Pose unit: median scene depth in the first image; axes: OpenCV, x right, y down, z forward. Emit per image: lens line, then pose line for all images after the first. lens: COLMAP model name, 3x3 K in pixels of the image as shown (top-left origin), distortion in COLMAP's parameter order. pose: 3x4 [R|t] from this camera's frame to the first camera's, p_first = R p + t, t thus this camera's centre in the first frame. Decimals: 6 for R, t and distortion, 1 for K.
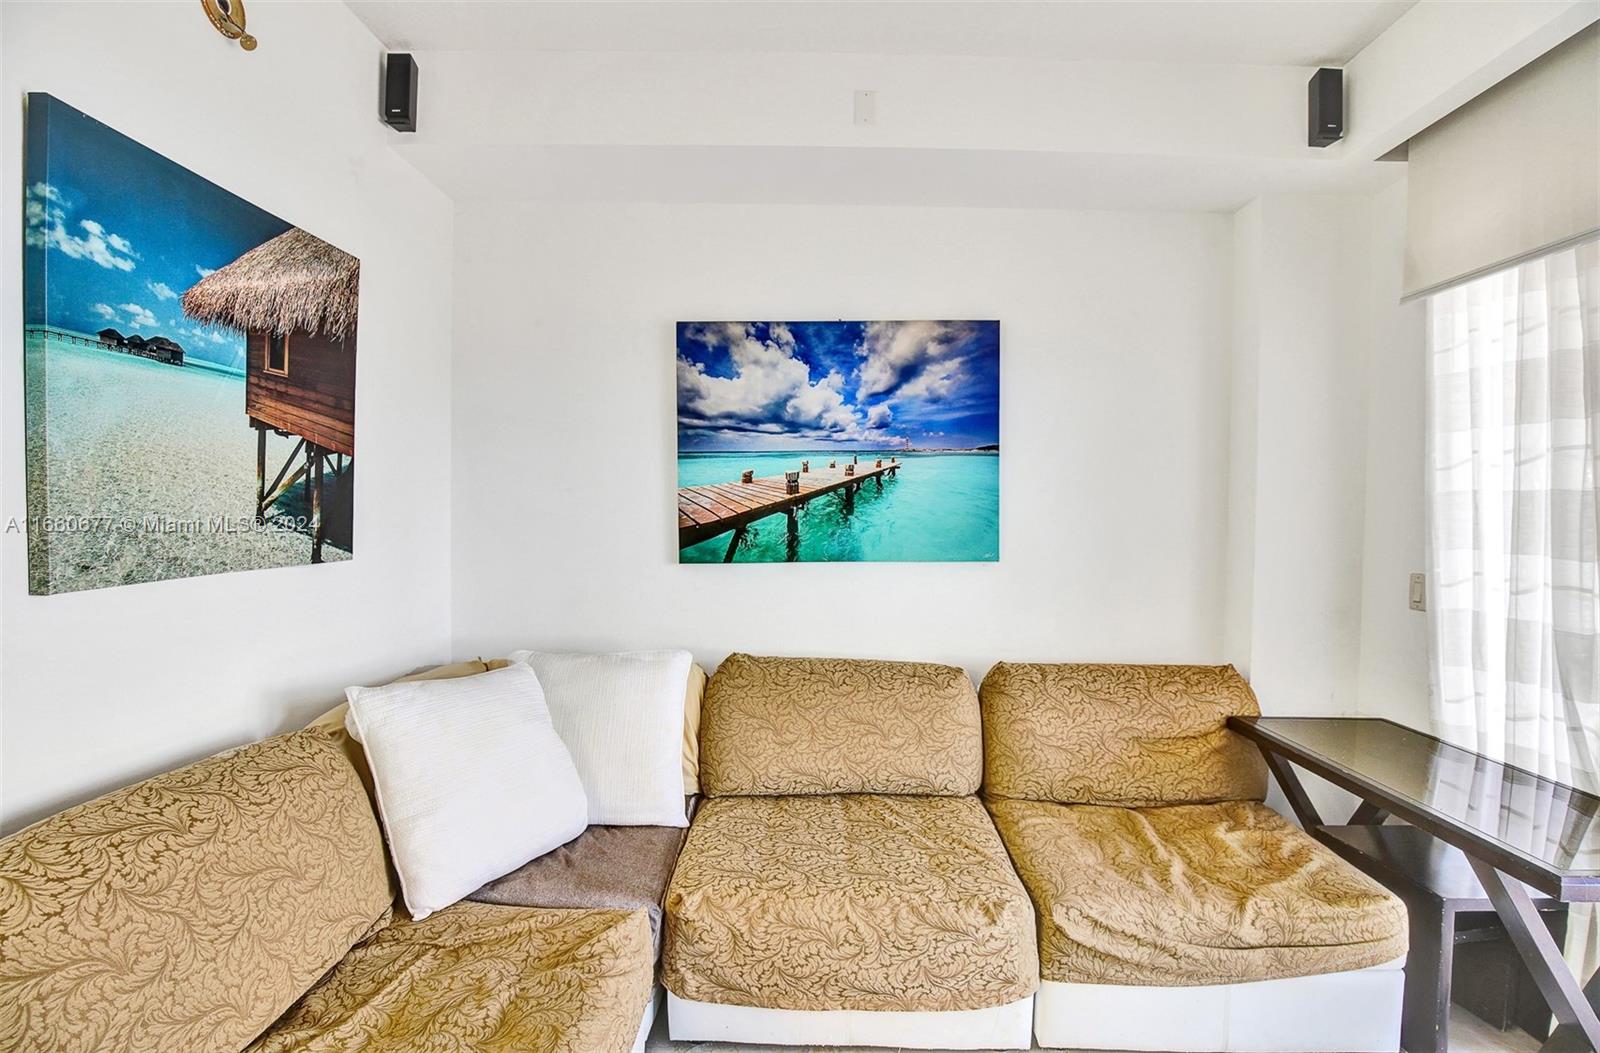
lens RADIAL K [[748.5, 0, 812.0], [0, 748.5, 530.7], [0, 0, 1]] dist [-0.032725, 0.006771]
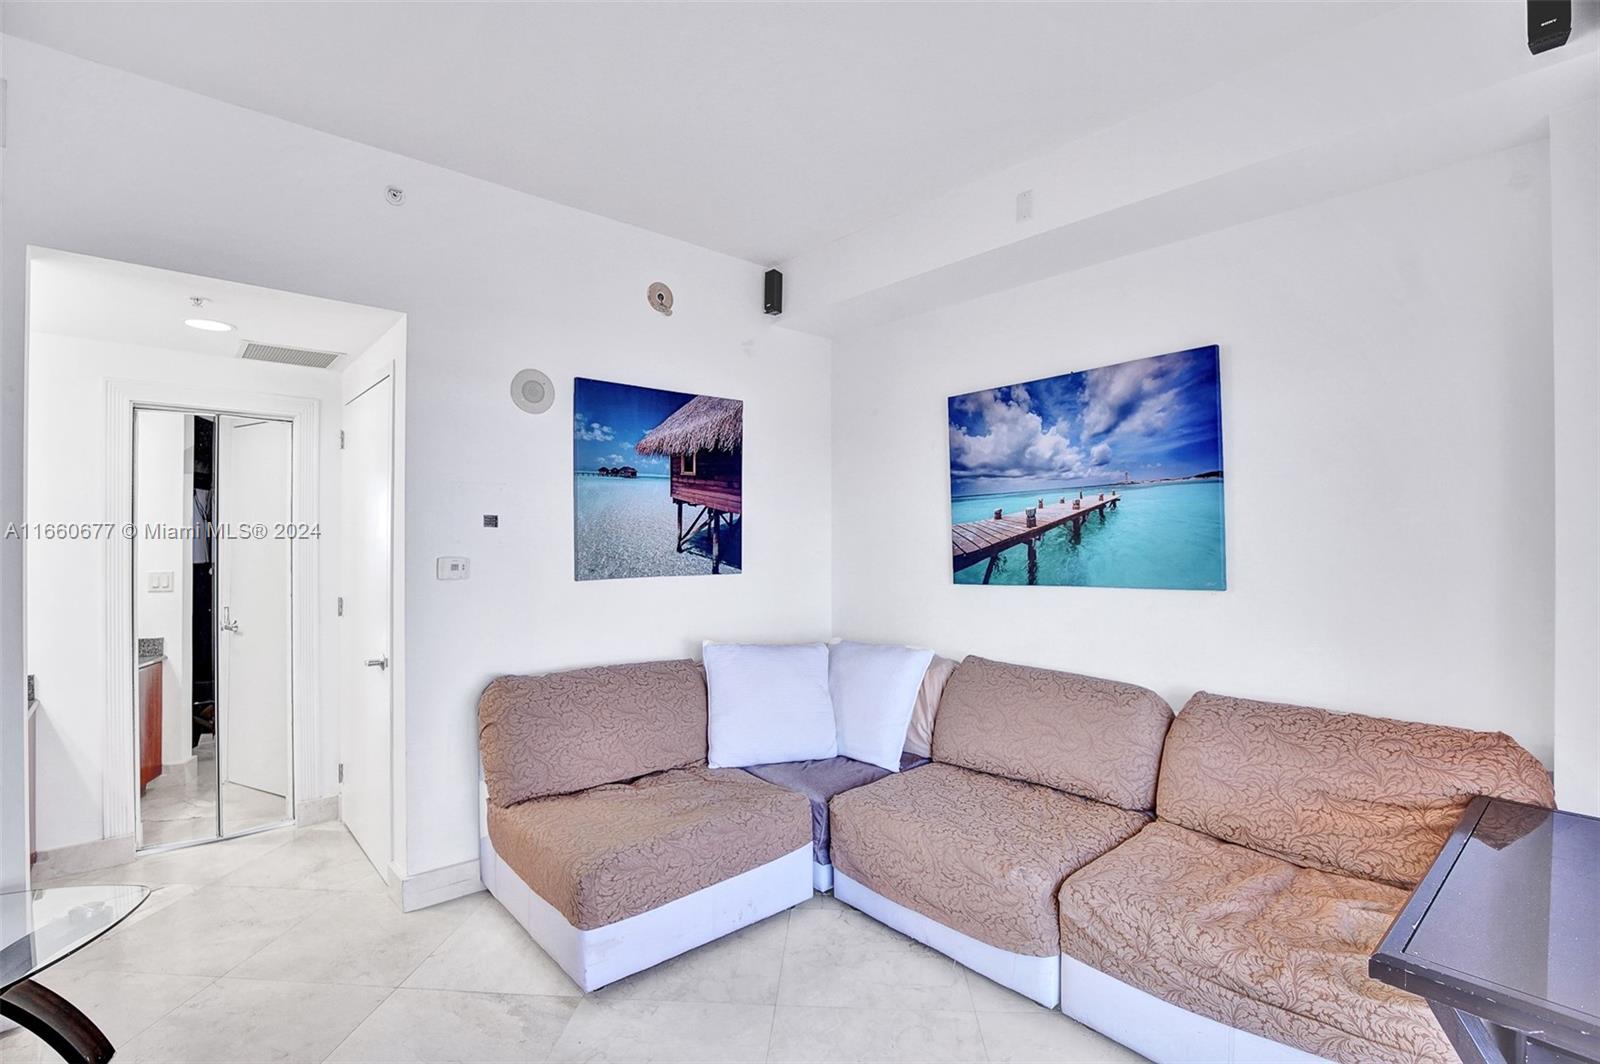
lens RADIAL K [[748.5, 0, 804.5], [0, 748.5, 540.6], [0, 0, 1]] dist [-0.032725, 0.006771]
pose [[0.667573, -0.015727, -0.744378, 0.687142], [-0.008928, 0.999536, -0.029126, 0.010348], [0.744490, 0.026090, 0.667123, -0.053702]]
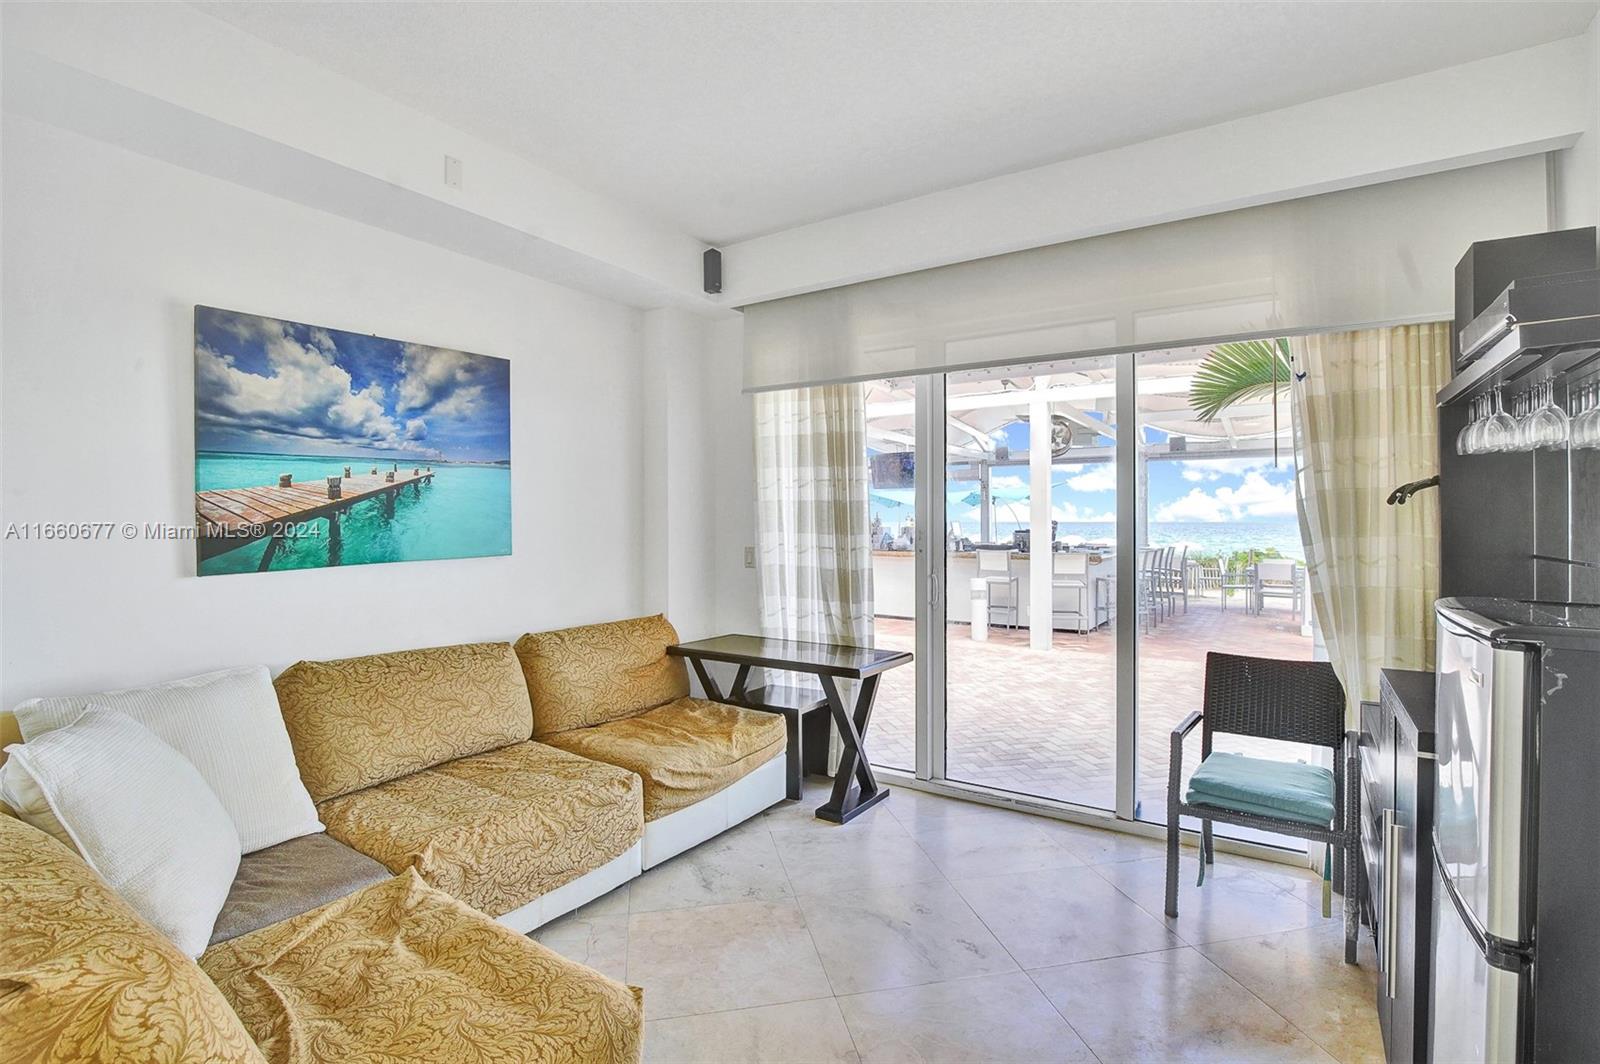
lens RADIAL K [[748.5, 0, 808.8], [0, 748.5, 518.4], [0, 0, 1]] dist [-0.032725, 0.006771]
pose [[0.539752, -0.013195, 0.841721, -0.589139], [0.032795, 0.999448, -0.005362, 0.004307], [-0.841185, 0.030498, 0.539887, -0.089131]]
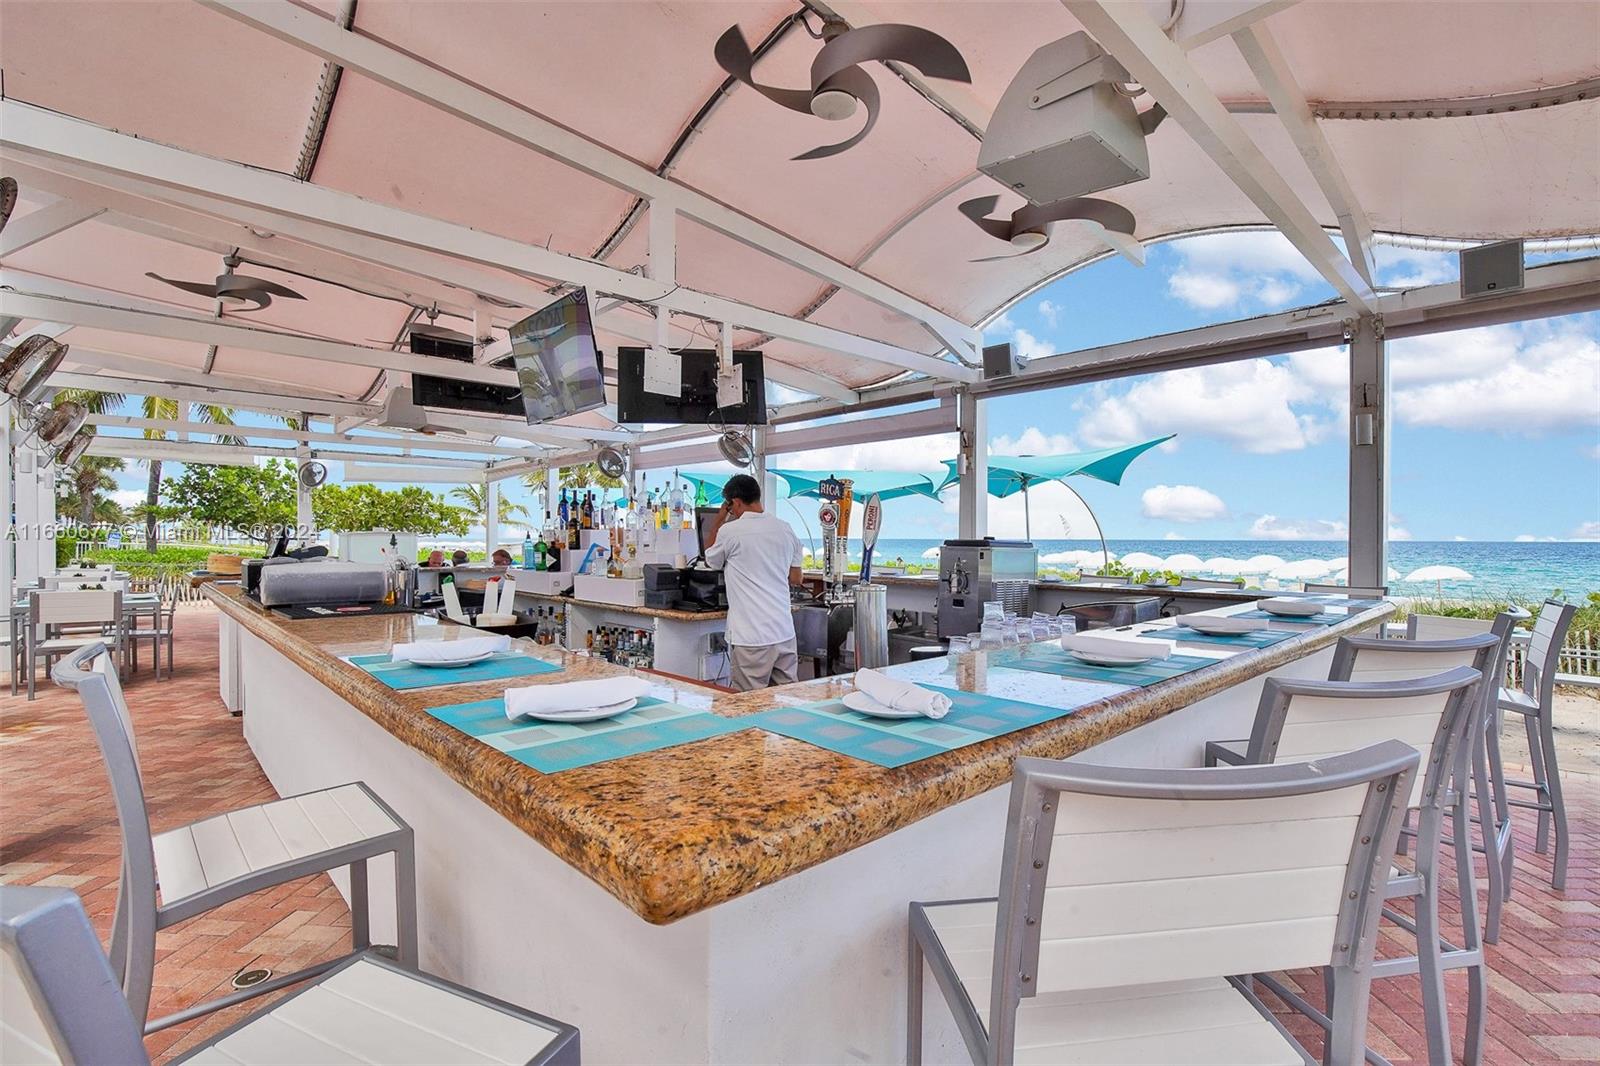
lens RADIAL K [[748.5, 0, 810.4], [0, 748.5, 545.5], [0, 0, 1]] dist [-0.032725, 0.006771]
pose [[0.715837, -0.024459, 0.697839, 3.568110], [0.031214, 0.999508, 0.003013, 0.121085], [-0.697569, 0.019626, 0.716248, 0.528835]]
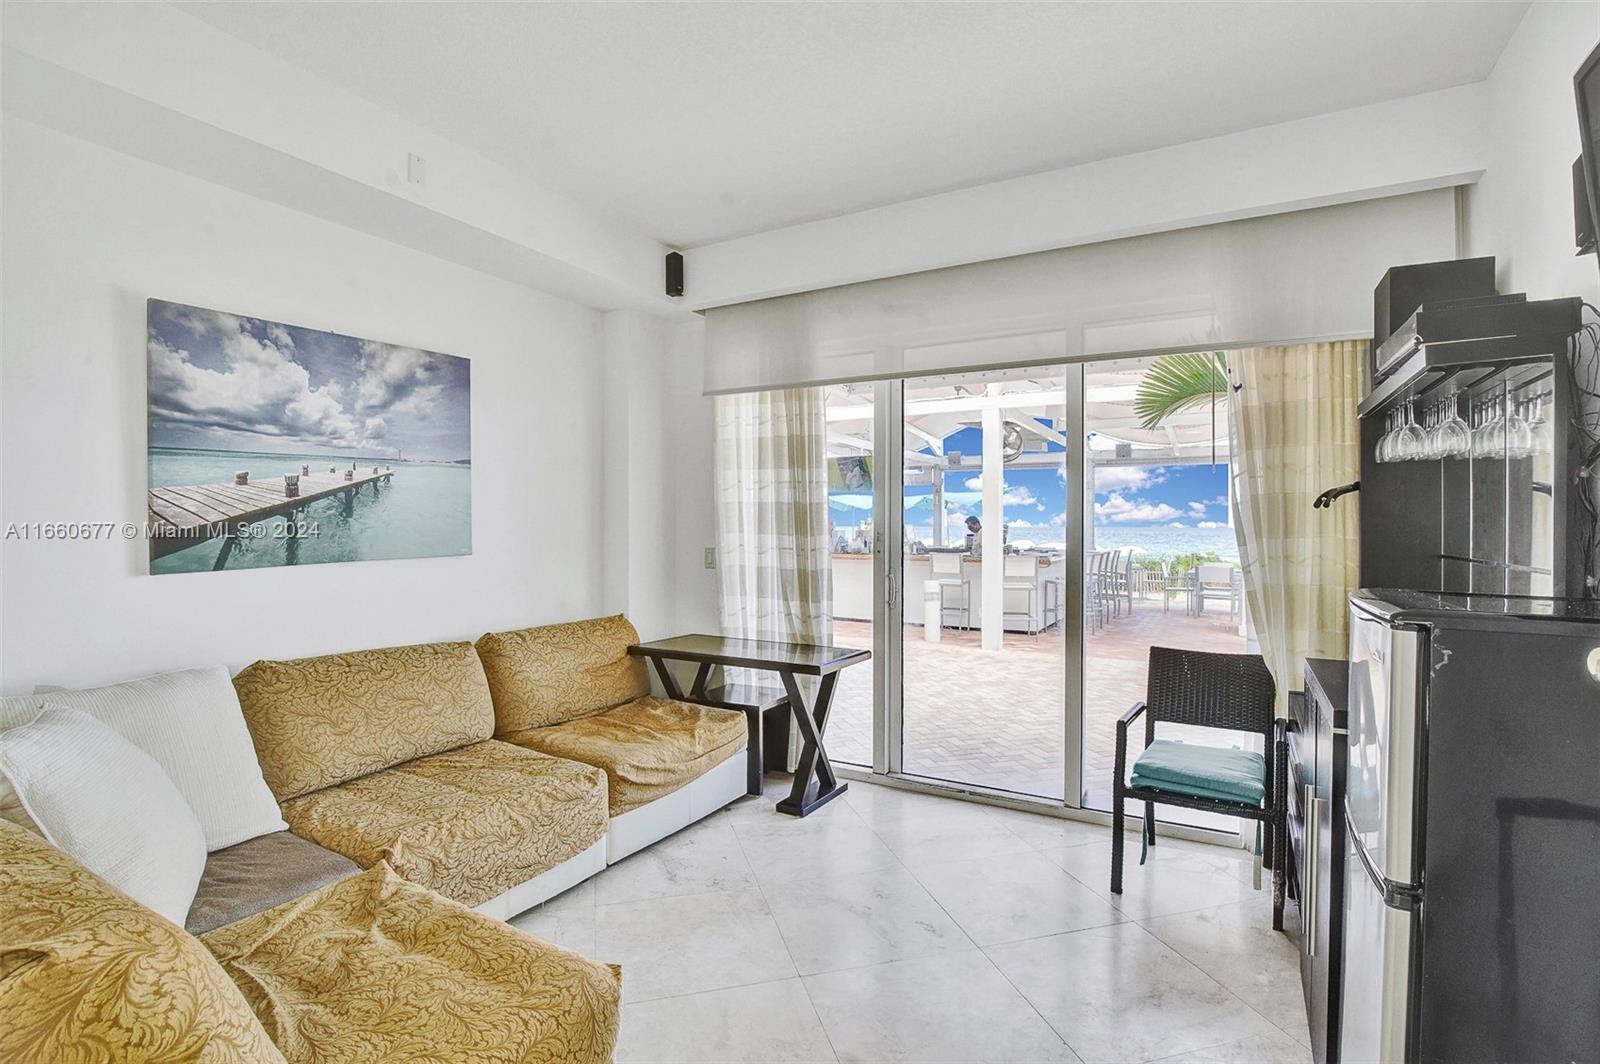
lens RADIAL K [[748.5, 0, 808.6], [0, 748.5, 525.6], [0, 0, 1]] dist [-0.032725, 0.006771]
pose [[0.487159, -0.015286, 0.873180, -0.622499], [0.029094, 0.999576, 0.001267, 0.008989], [-0.872829, 0.024787, 0.487397, -0.093049]]
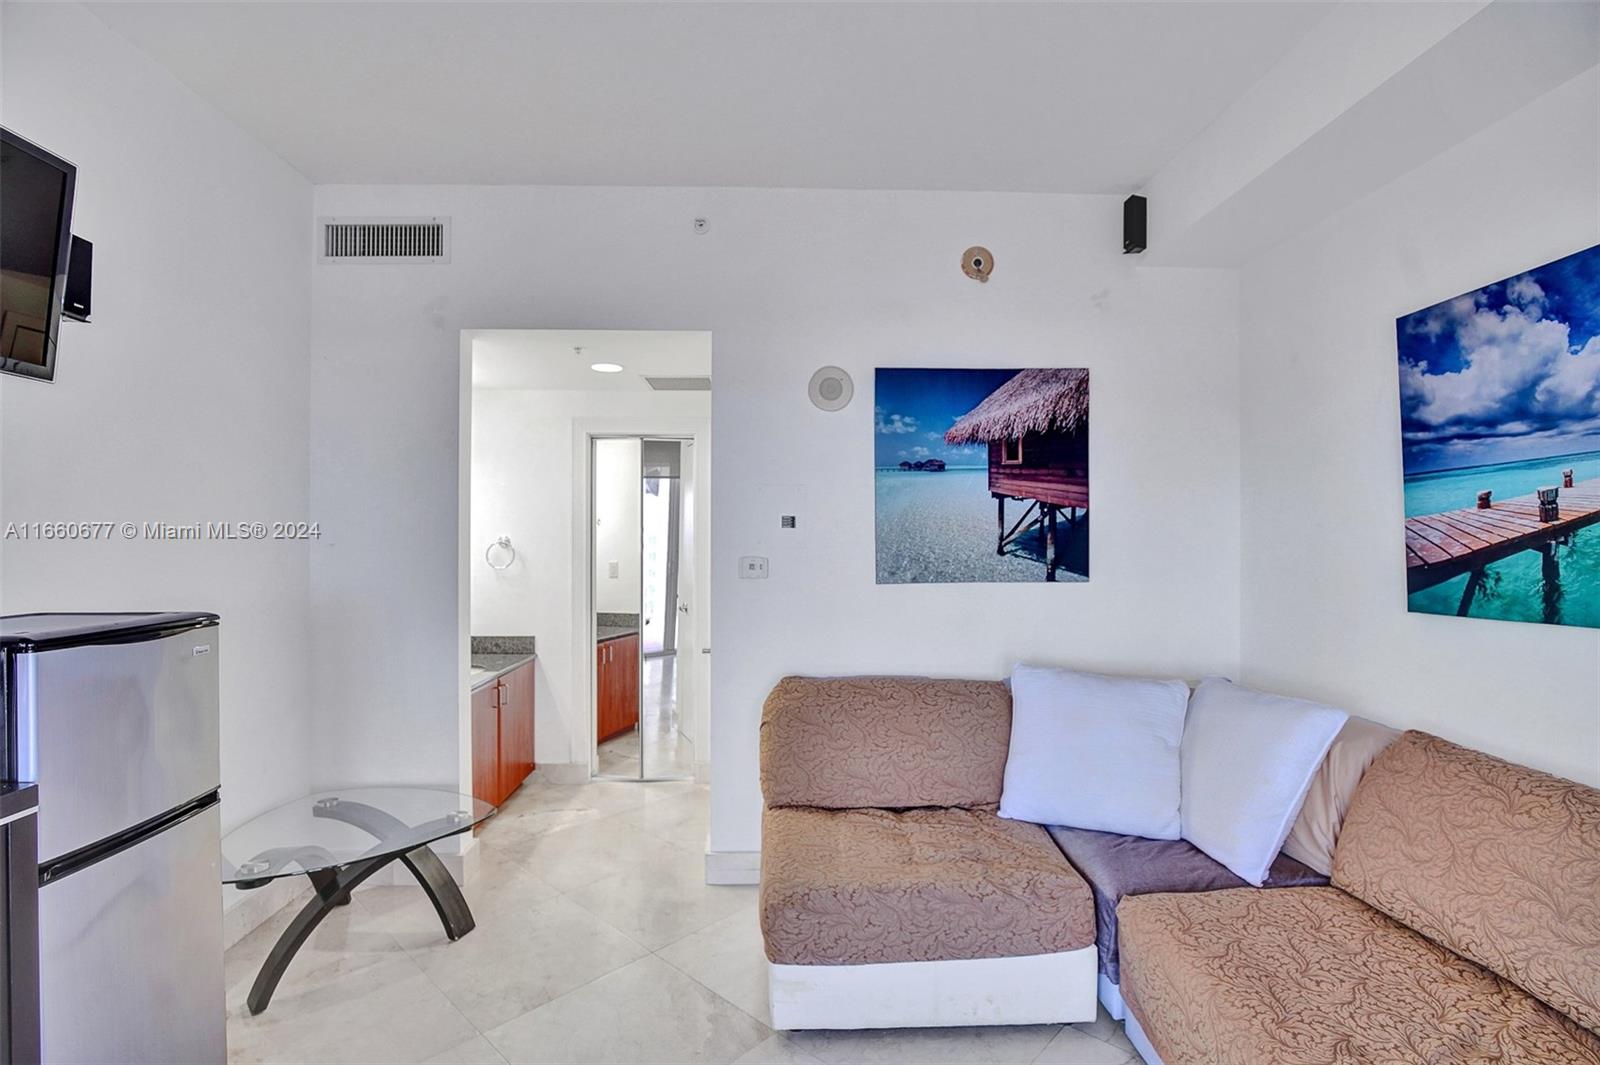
lens RADIAL K [[748.5, 0, 795.0], [0, 748.5, 536.2], [0, 0, 1]] dist [-0.032725, 0.006771]
pose [[0.031080, -0.014798, -0.999407, 0.677828], [-0.025606, 0.999550, -0.015597, -0.009762], [0.999189, 0.026075, 0.030688, 0.349629]]
